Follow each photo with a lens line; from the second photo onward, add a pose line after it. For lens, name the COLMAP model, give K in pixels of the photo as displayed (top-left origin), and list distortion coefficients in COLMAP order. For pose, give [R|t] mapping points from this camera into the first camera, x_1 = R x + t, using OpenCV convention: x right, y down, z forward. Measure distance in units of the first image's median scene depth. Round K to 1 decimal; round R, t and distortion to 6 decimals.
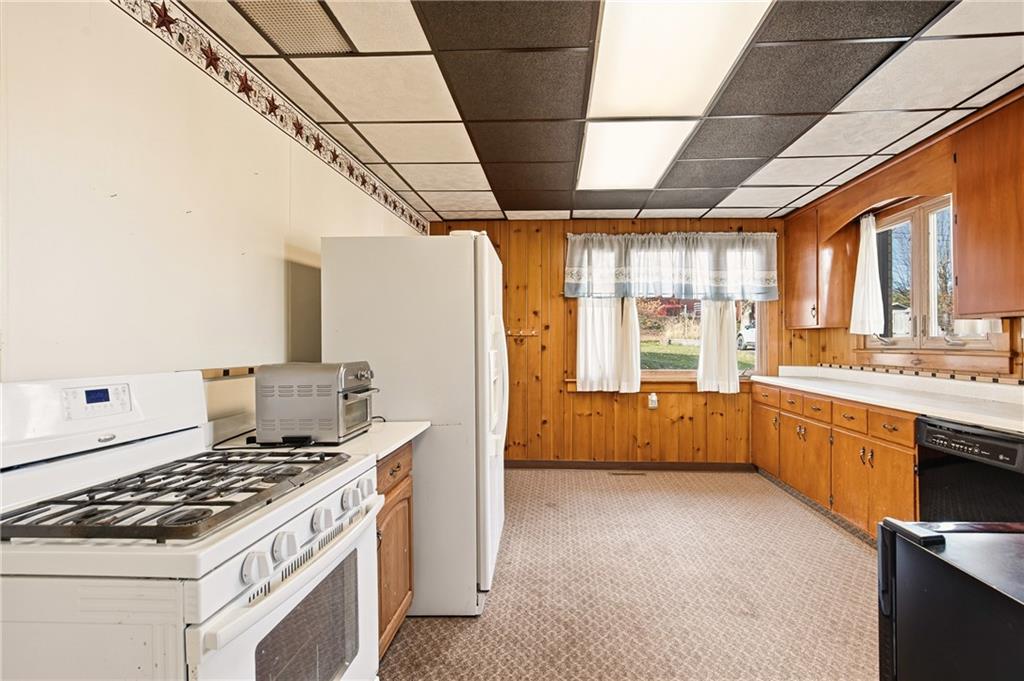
lens RADIAL K [[488.8, 0, 521.7], [0, 488.8, 344.7], [0, 0, 1]] dist [-0.023730, -0.000221]
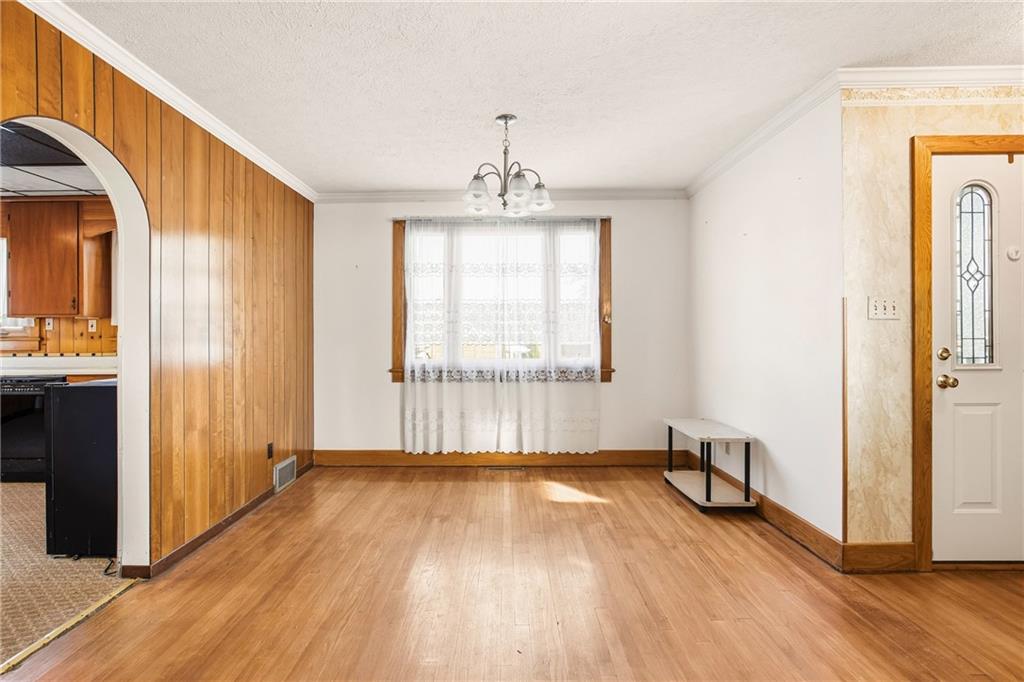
lens RADIAL K [[488.8, 0, 509.7], [0, 488.8, 339.0], [0, 0, 1]] dist [-0.023730, -0.000221]
pose [[-0.077719, 0.002095, 0.996973, -0.444732], [0.010281, 0.999946, -0.001300, 0.021394], [-0.996922, 0.010149, -0.077736, -0.302135]]
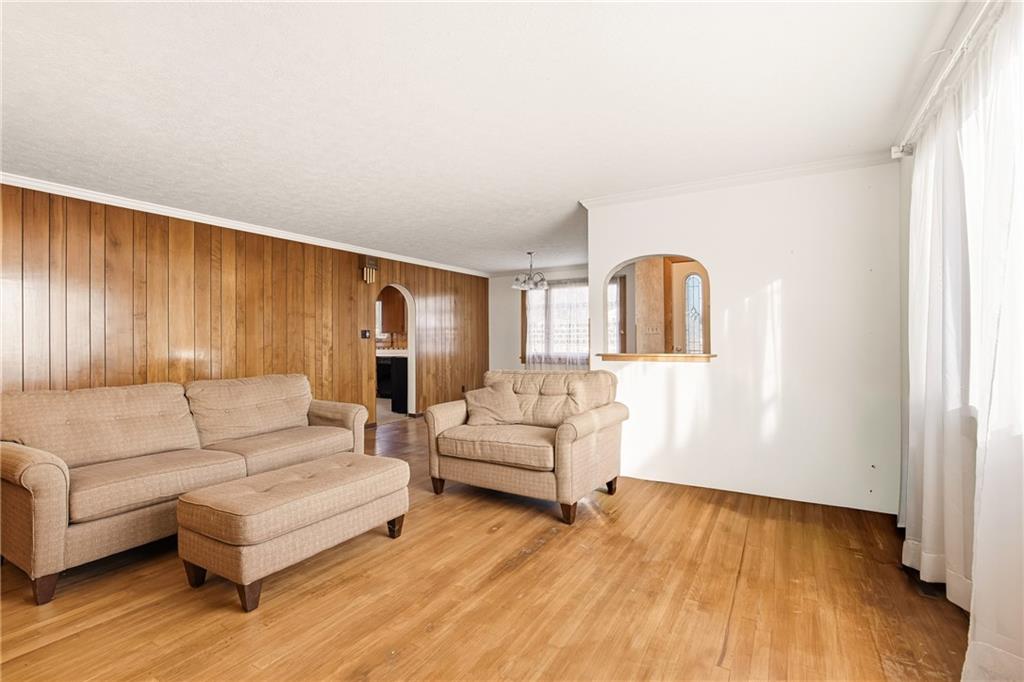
lens RADIAL K [[488.8, 0, 513.1], [0, 488.8, 343.5], [0, 0, 1]] dist [-0.023730, -0.000221]
pose [[0.450288, -0.001635, 0.892882, -1.242086], [0.006716, 0.999976, -0.001556, 0.025695], [-0.892858, 0.006697, 0.450288, -1.008796]]
